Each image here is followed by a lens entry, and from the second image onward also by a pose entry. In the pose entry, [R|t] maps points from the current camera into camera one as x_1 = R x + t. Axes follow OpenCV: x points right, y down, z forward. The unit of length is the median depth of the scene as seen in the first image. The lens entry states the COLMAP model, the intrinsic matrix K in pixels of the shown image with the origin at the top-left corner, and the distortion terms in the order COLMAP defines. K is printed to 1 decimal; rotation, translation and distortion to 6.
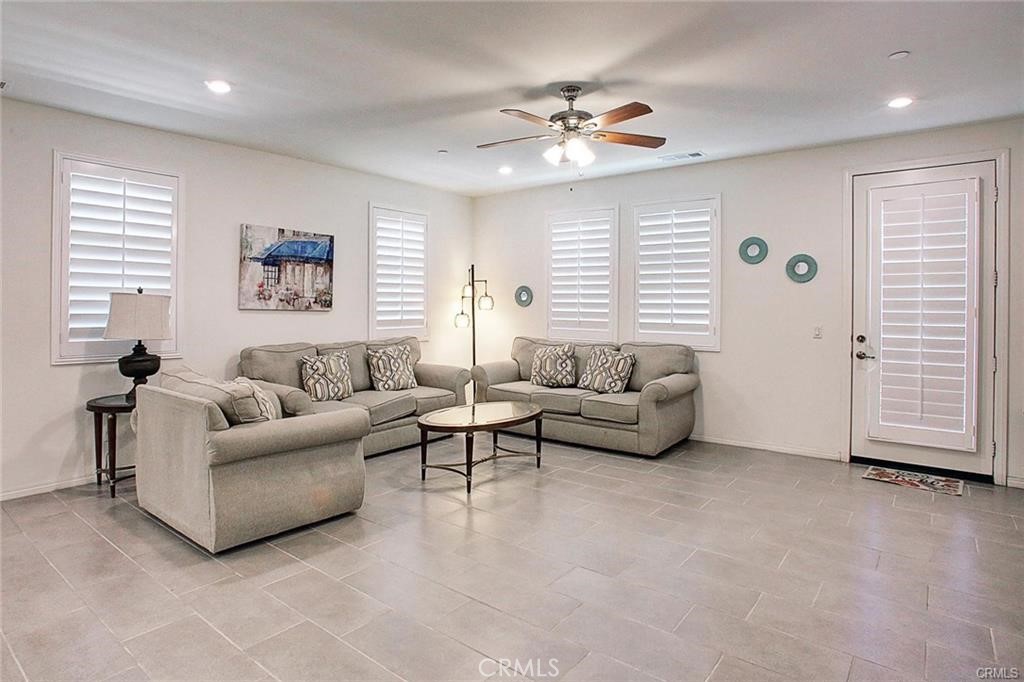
lens RADIAL K [[585.9, 0, 522.1], [0, 585.9, 305.6], [0, 0, 1]] dist [0.000581, 0.000360]
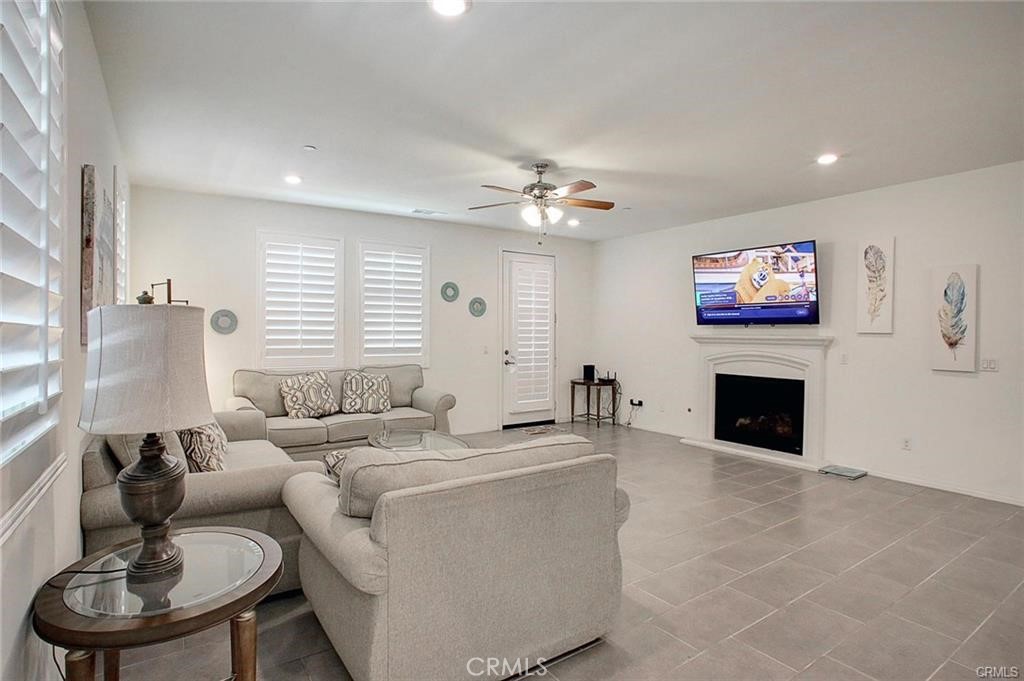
lens RADIAL K [[515.8, 0, 513.1], [0, 515.8, 337.1], [0, 0, 1]] dist [-0.005394, -0.000189]
pose [[0.338935, -0.009834, 0.940758, -0.673019], [0.004463, 0.999951, 0.008845, 0.001450], [-0.940799, 0.001201, 0.338963, 0.440736]]
